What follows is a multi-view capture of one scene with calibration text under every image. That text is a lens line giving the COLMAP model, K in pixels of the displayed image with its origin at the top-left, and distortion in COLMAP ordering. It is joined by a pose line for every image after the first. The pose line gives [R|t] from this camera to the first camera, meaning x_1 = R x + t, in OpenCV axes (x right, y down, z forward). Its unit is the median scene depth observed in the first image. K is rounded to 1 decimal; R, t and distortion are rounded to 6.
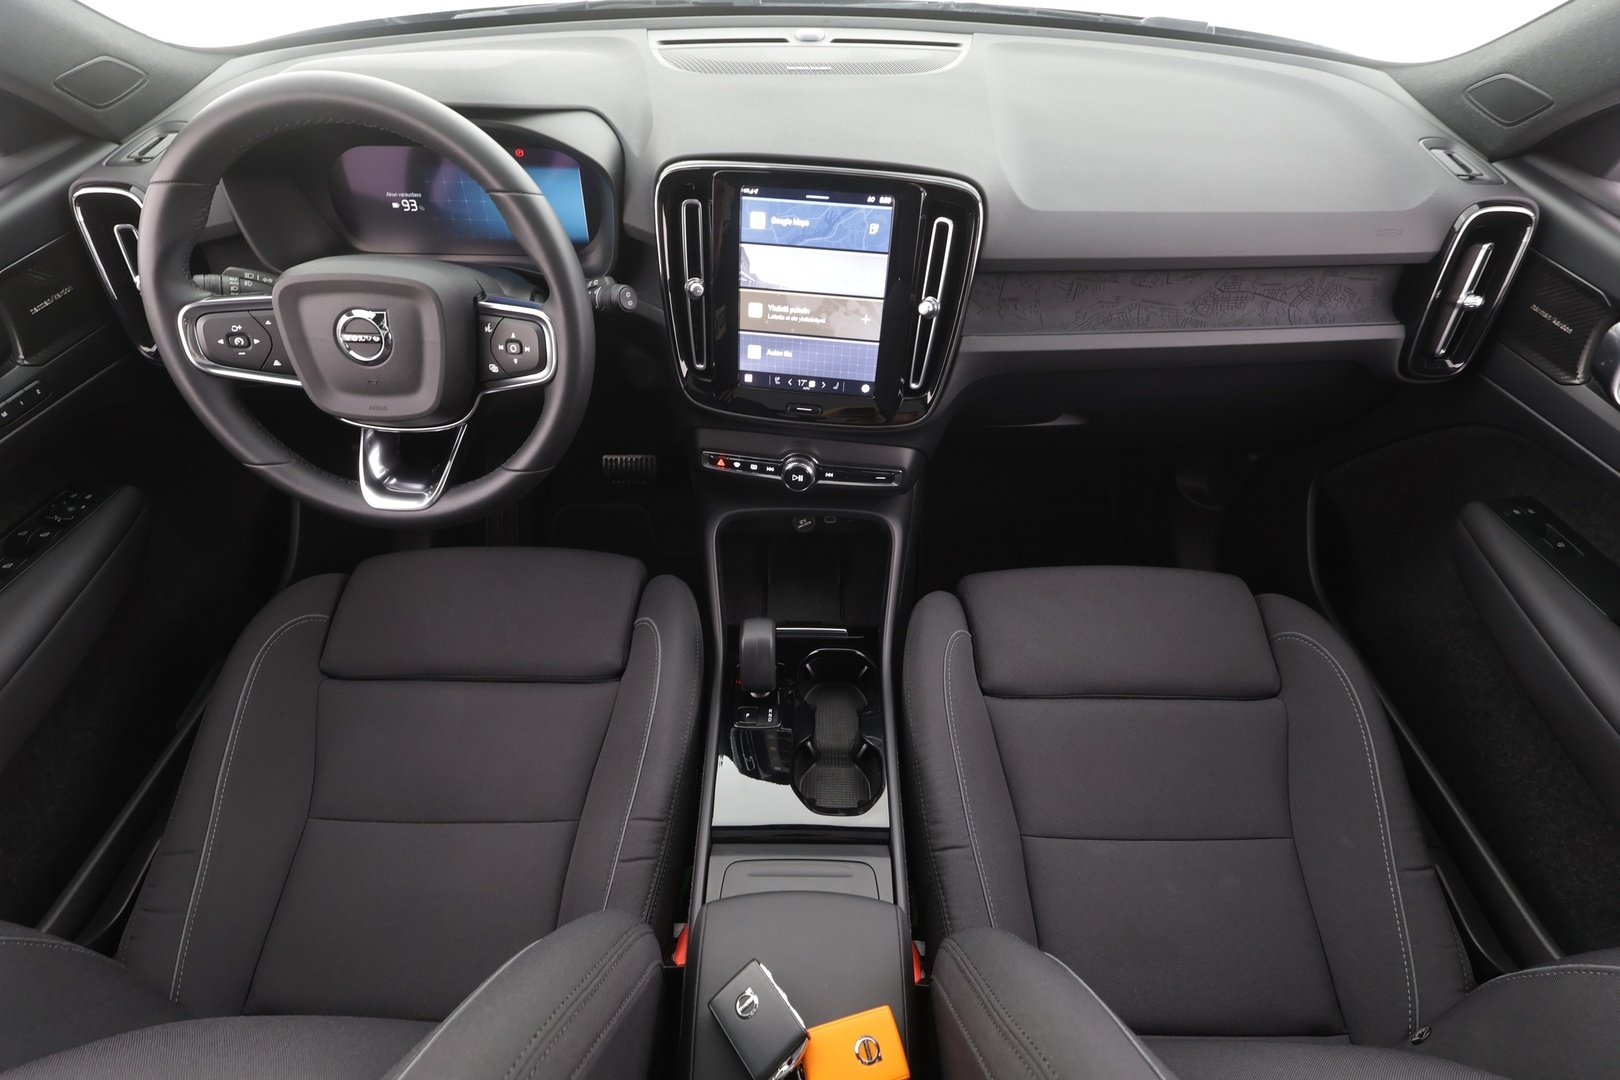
lens RADIAL K [[749.7, 0, 809.0], [0, 749.7, 544.7], [0, 0, 1]] dist [-0.012053, 0.000754]
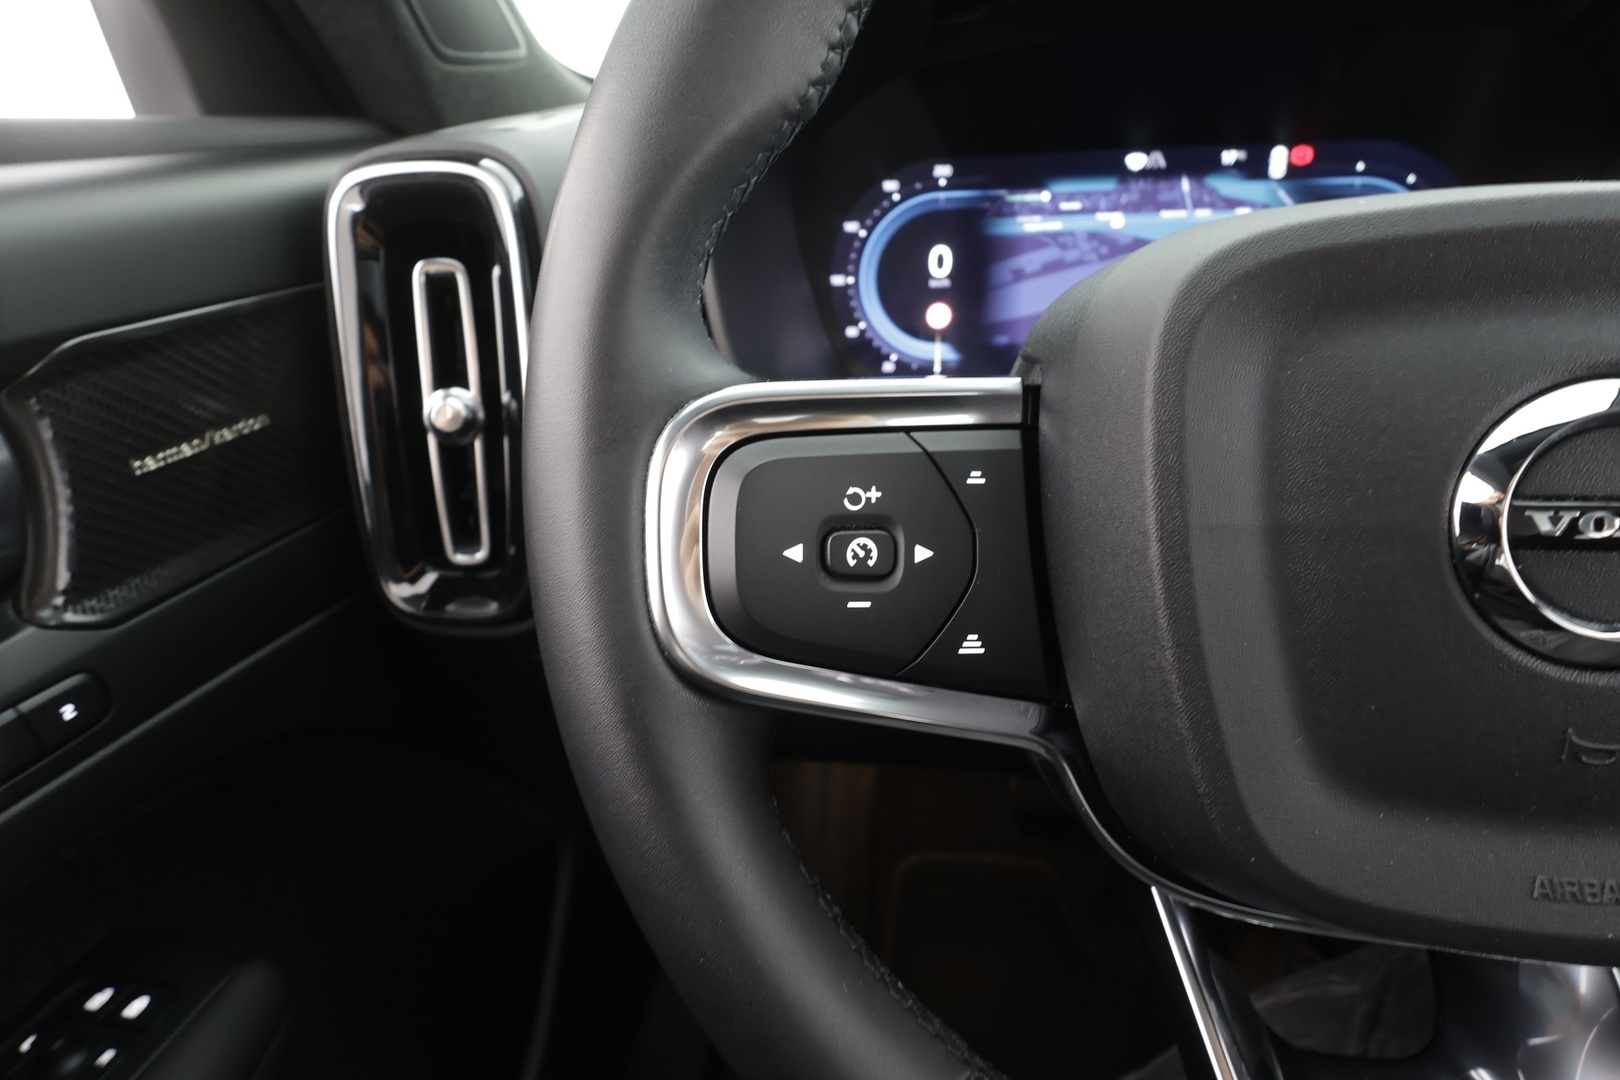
lens RADIAL K [[749.7, 0, 802.0], [0, 749.7, 542.6], [0, 0, 1]] dist [-0.012053, 0.000754]
pose [[0.990520, -0.001157, -0.137367, -0.672568], [-0.043214, 0.946574, -0.319577, -0.180270], [0.130398, 0.322483, 0.937551, 0.697865]]
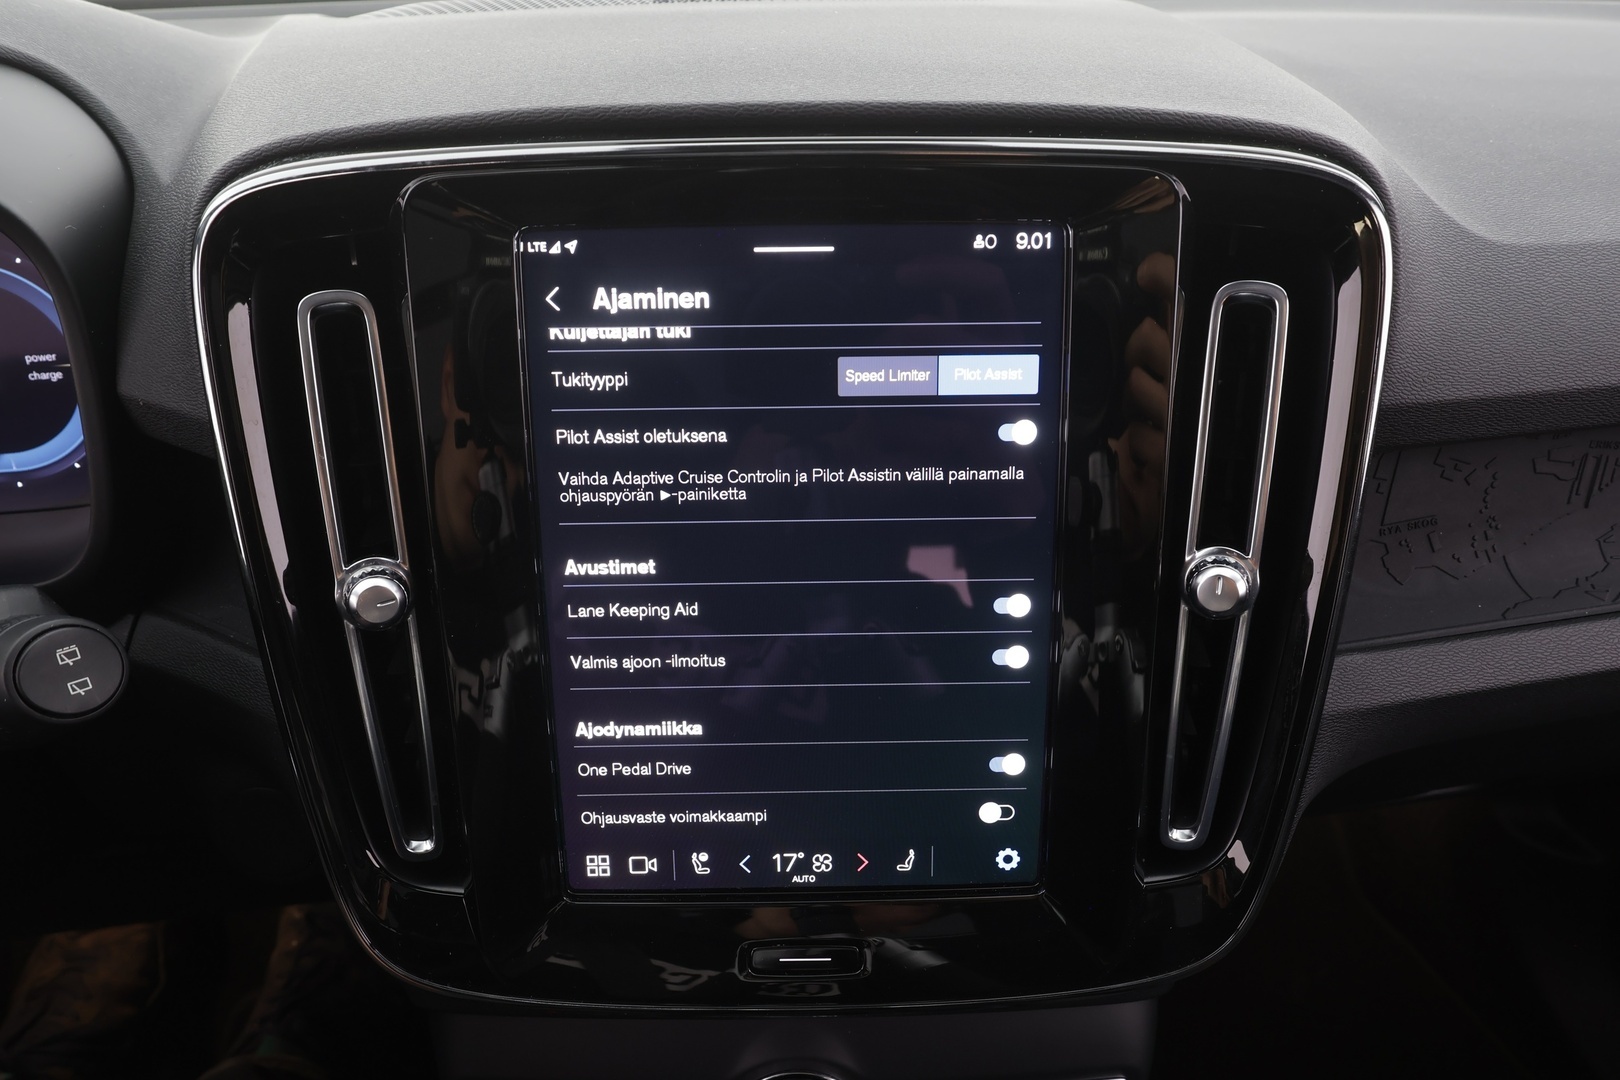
lens RADIAL K [[930.6, 0, 817.5], [0, 930.6, 547.9], [0, 0, 1]] dist [0.003135, 0.000203]
pose [[0.990938, -0.094278, 0.095670, -0.022717], [0.116634, 0.957229, -0.264782, -0.251197], [-0.066615, 0.273541, 0.959551, 0.661836]]
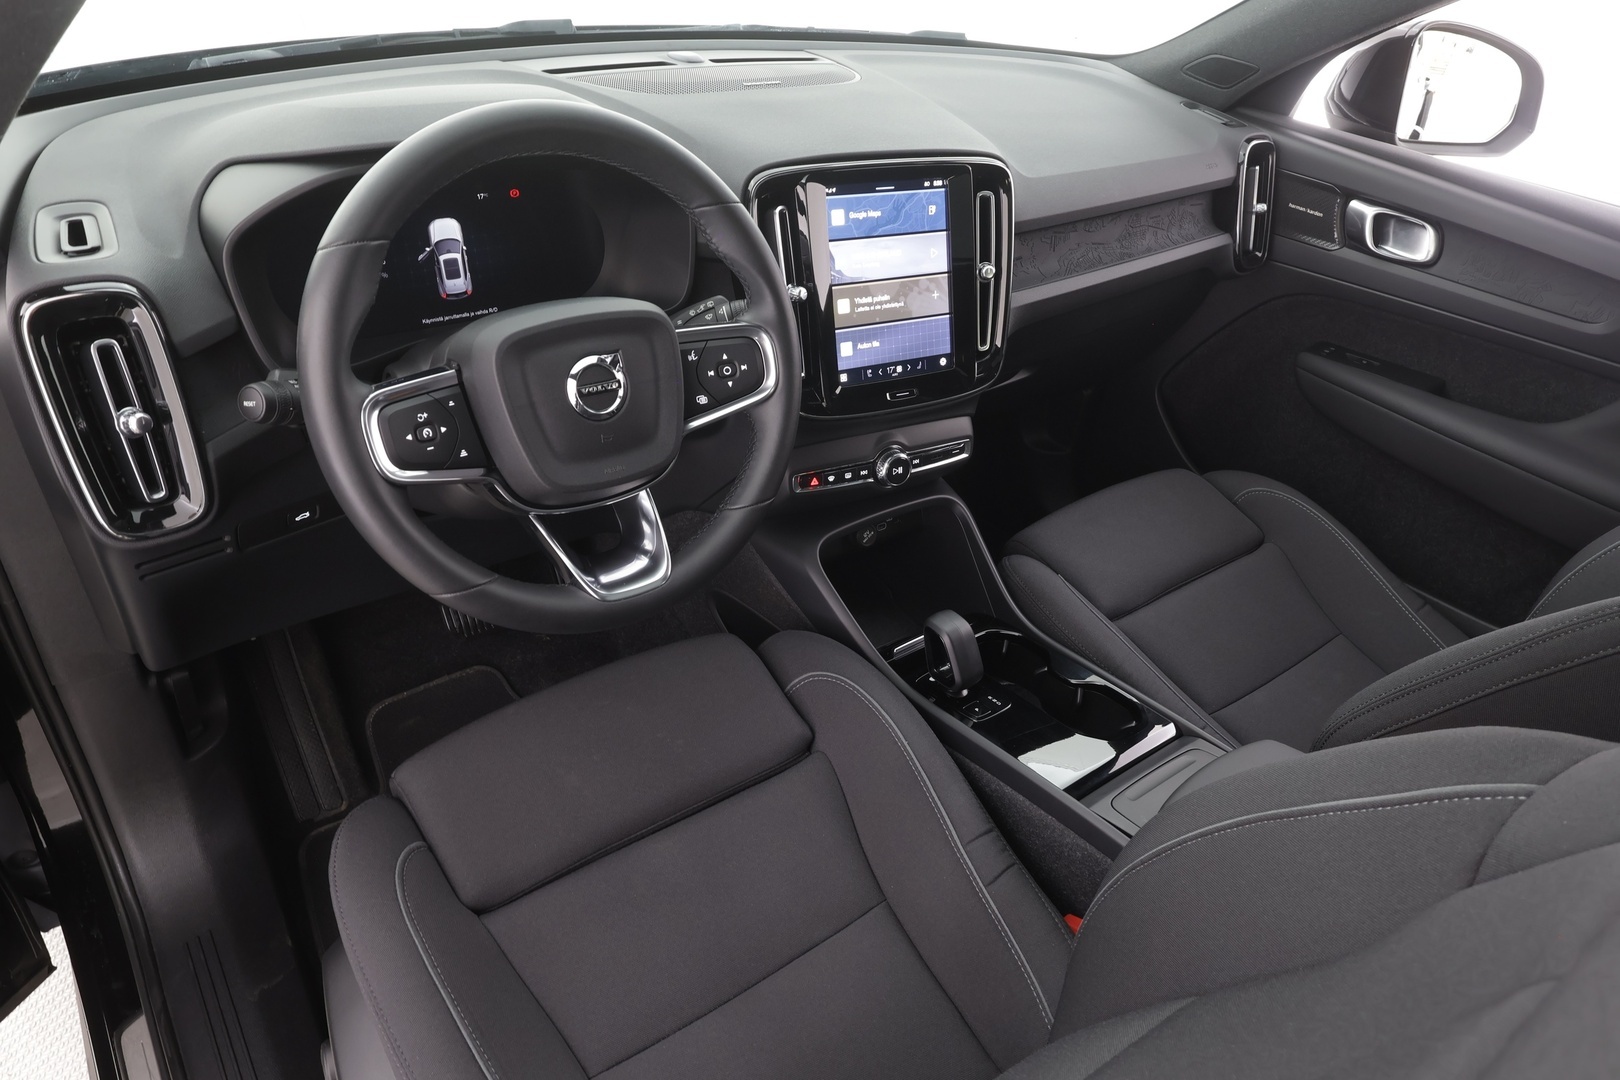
lens RADIAL K [[1033.3, 0, 813.1], [0, 1033.3, 543.3], [0, 0, 1]] dist [-0.017386, -0.001810]
pose [[0.797424, -0.292275, 0.527911, -0.930332], [0.378203, 0.923787, -0.059837, 0.039092], [-0.470188, 0.247373, 0.847189, -0.046487]]
